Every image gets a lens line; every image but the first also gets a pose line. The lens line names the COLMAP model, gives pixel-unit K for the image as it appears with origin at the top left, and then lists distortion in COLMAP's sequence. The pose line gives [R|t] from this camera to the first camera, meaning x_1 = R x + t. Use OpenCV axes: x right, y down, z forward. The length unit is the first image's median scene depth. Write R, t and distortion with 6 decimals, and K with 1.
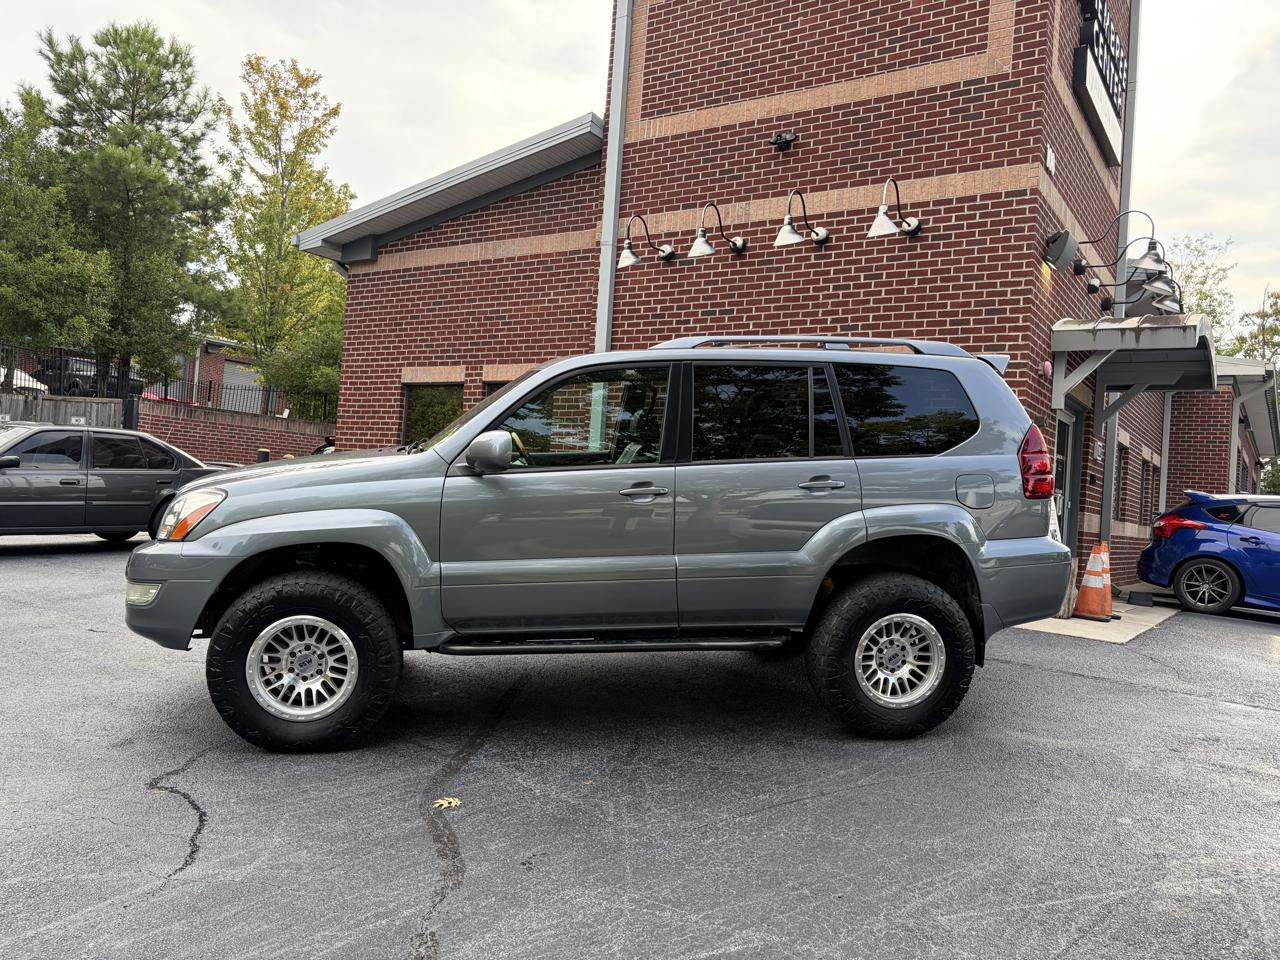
lens RADIAL K [[981.4, 0, 619.1], [0, 981.4, 502.4], [0, 0, 1]] dist [0.037013, -0.035702]
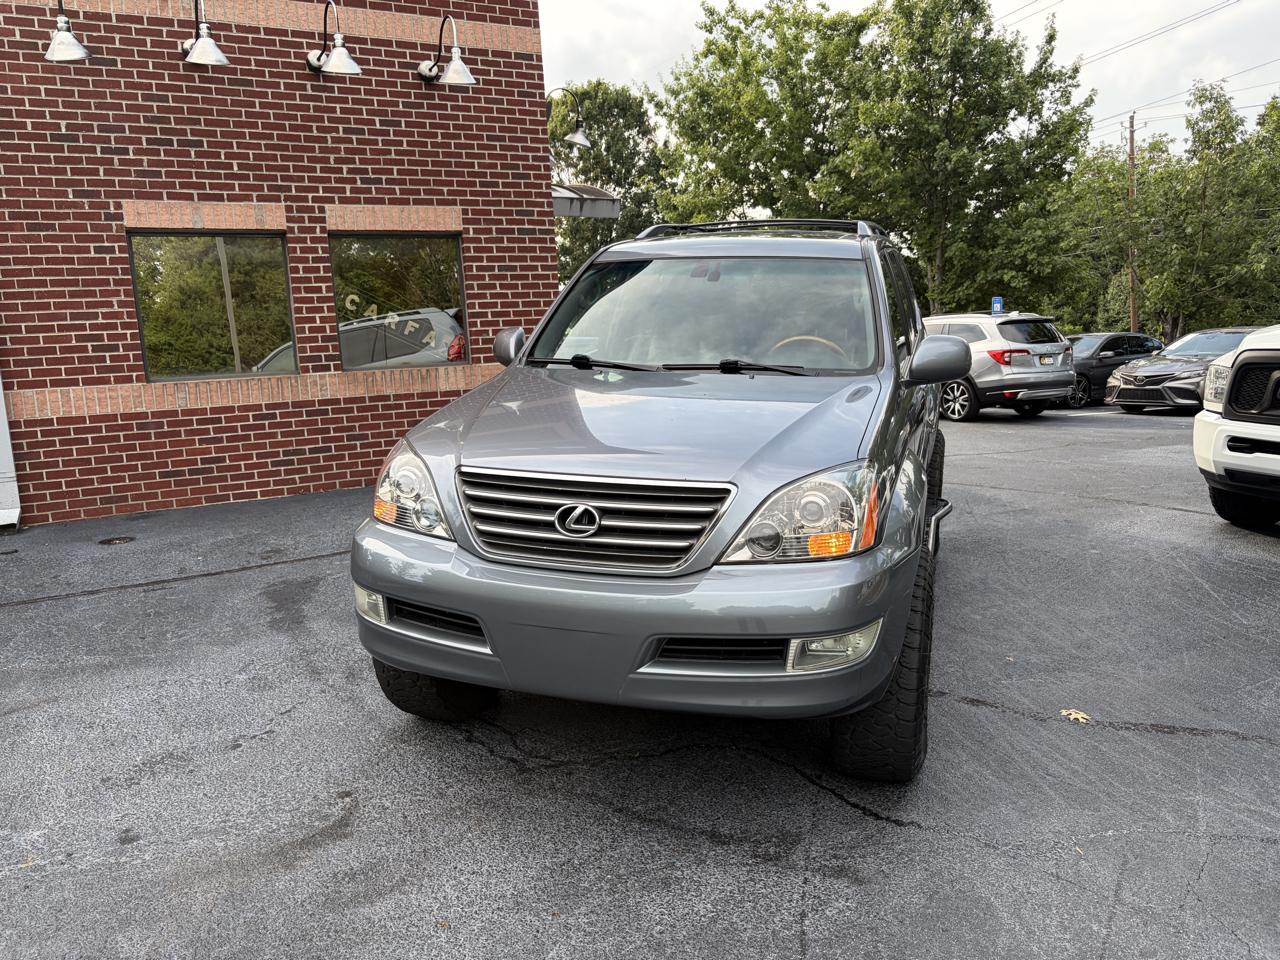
lens RADIAL K [[981.4, 0, 637.4], [0, 981.4, 488.2], [0, 0, 1]] dist [0.037013, -0.035702]
pose [[0.476874, -0.192007, 0.857744, -0.450838], [0.096093, 0.981388, 0.166261, -0.035198], [-0.873703, 0.003138, 0.486449, 0.382233]]
